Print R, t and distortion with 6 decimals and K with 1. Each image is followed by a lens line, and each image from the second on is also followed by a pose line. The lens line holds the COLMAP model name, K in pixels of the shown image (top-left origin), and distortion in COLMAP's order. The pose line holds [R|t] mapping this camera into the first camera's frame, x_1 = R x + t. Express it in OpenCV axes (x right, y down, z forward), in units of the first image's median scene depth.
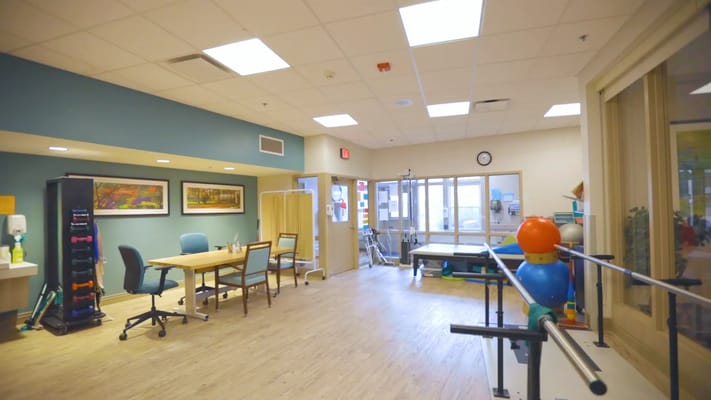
lens RADIAL K [[340.6, 0, 355.5], [0, 340.6, 200.0], [0, 0, 1]] dist [-0.002963, -0.000238]
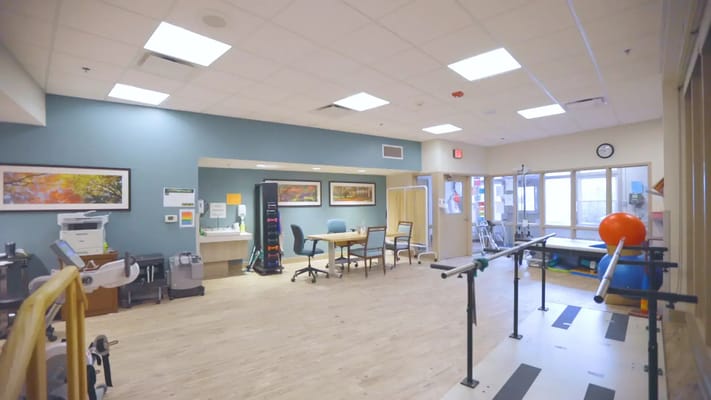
lens RADIAL K [[340.6, 0, 355.5], [0, 340.6, 200.0], [0, 0, 1]] dist [-0.002963, -0.000238]
pose [[0.908089, 0.003857, -0.418761, 0.174405], [0.005835, 0.999744, 0.021862, -0.010948], [0.418738, -0.022296, 0.907834, -0.225486]]
